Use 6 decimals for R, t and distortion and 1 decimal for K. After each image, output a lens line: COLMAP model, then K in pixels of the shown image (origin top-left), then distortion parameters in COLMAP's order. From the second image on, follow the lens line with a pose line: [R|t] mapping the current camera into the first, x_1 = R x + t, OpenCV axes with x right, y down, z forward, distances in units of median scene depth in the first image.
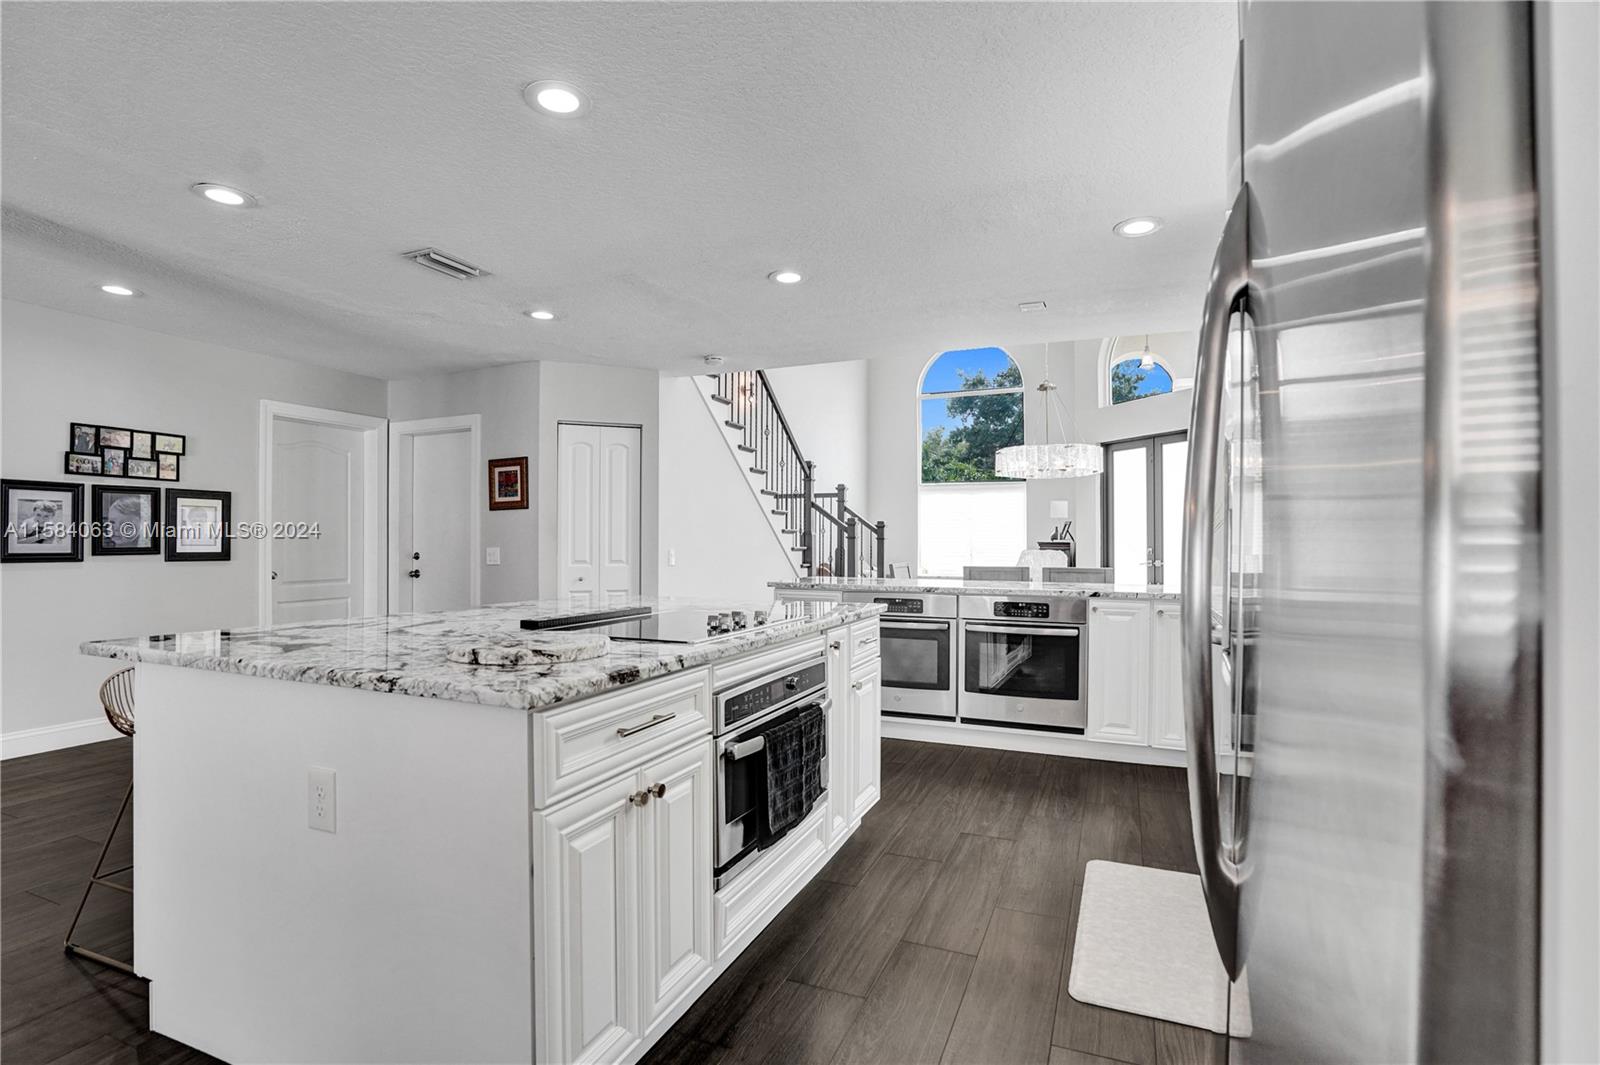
lens RADIAL K [[766.4, 0, 800.8], [0, 766.4, 537.5], [0, 0, 1]] dist [-0.025699, 0.004221]
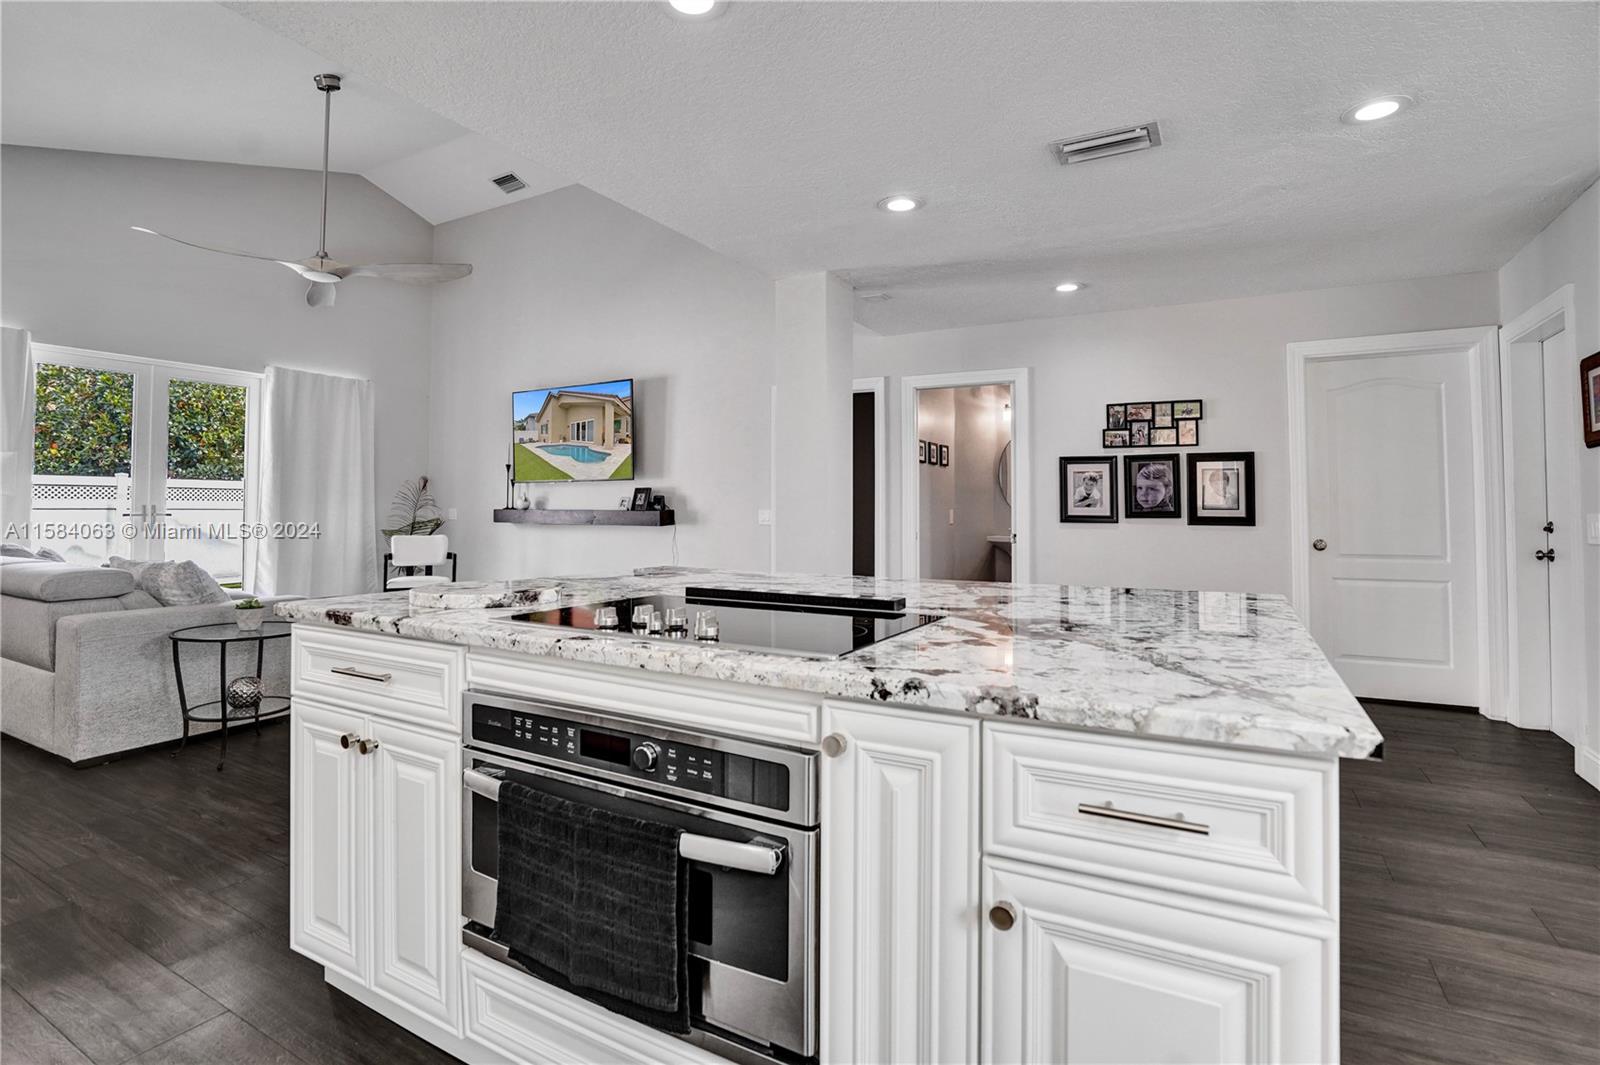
lens RADIAL K [[766.4, 0, 774.1], [0, 766.4, 491.3], [0, 0, 1]] dist [-0.025699, 0.004221]
pose [[-0.110162, -0.023475, -0.993636, 0.257870], [0.002821, 0.999710, -0.023931, 0.009892], [0.993910, -0.005440, -0.110064, 0.576560]]
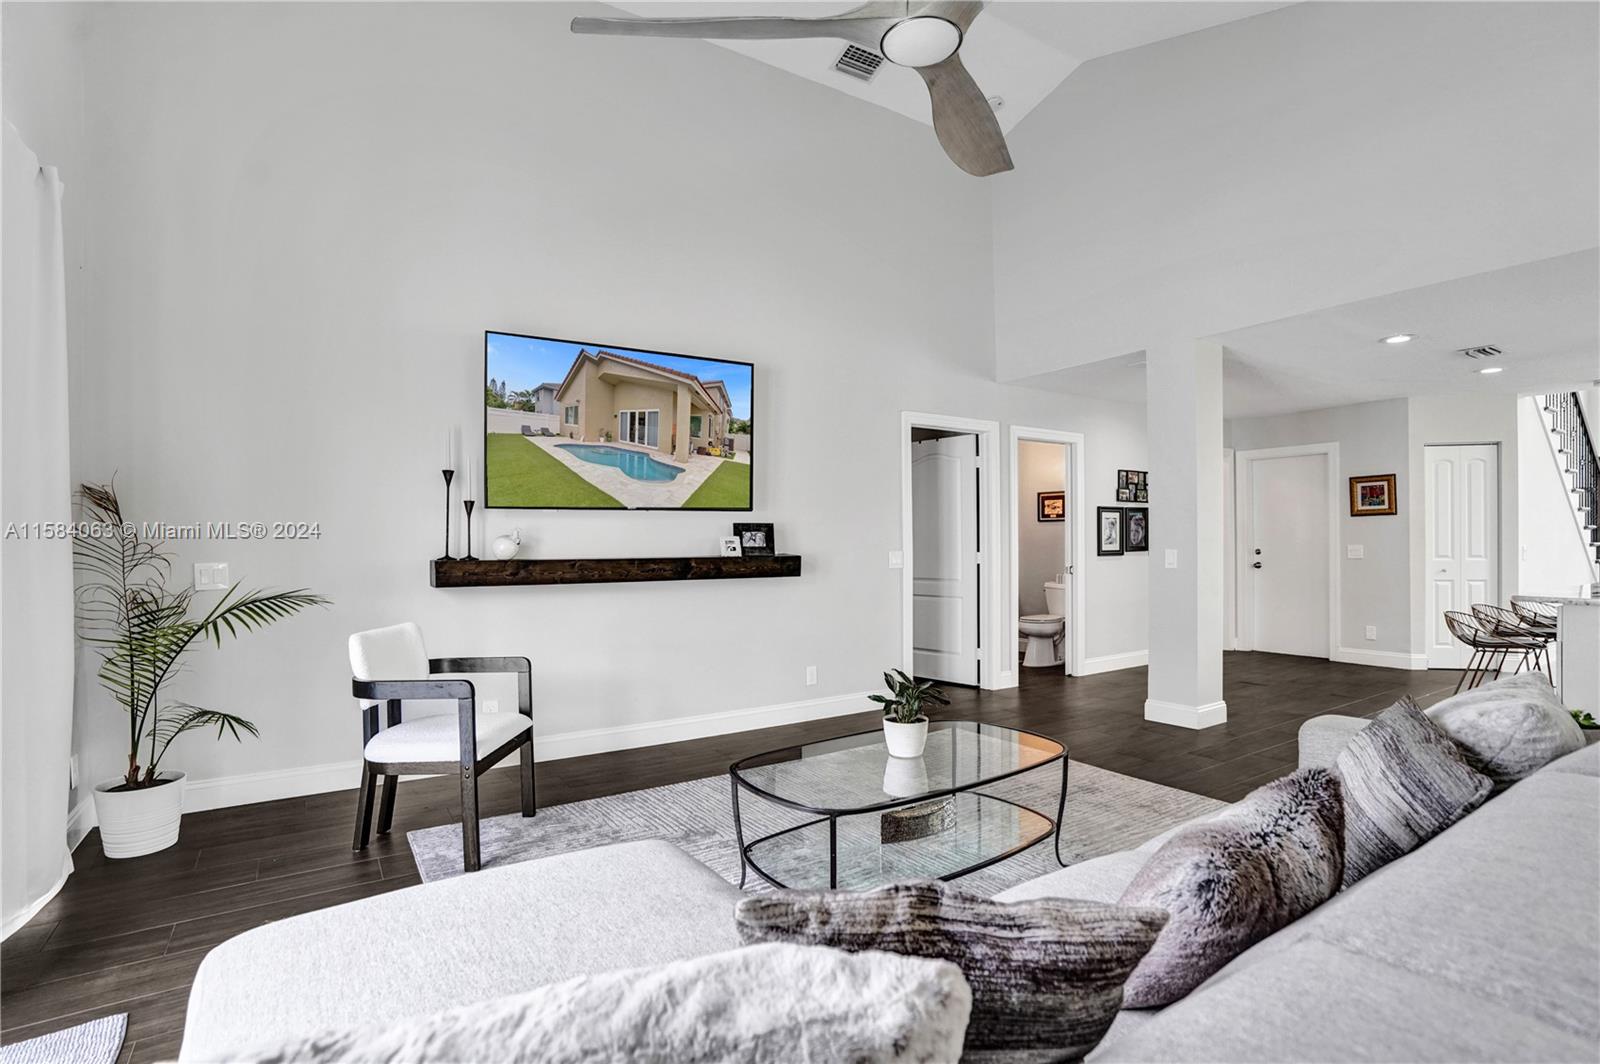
lens RADIAL K [[766.4, 0, 810.7], [0, 766.4, 532.2], [0, 0, 1]] dist [-0.025699, 0.004221]
pose [[0.839931, -0.010306, -0.542595, -0.599536], [0.010909, 0.999938, -0.002106, -0.019877], [0.542583, -0.004150, 0.839992, -0.714748]]
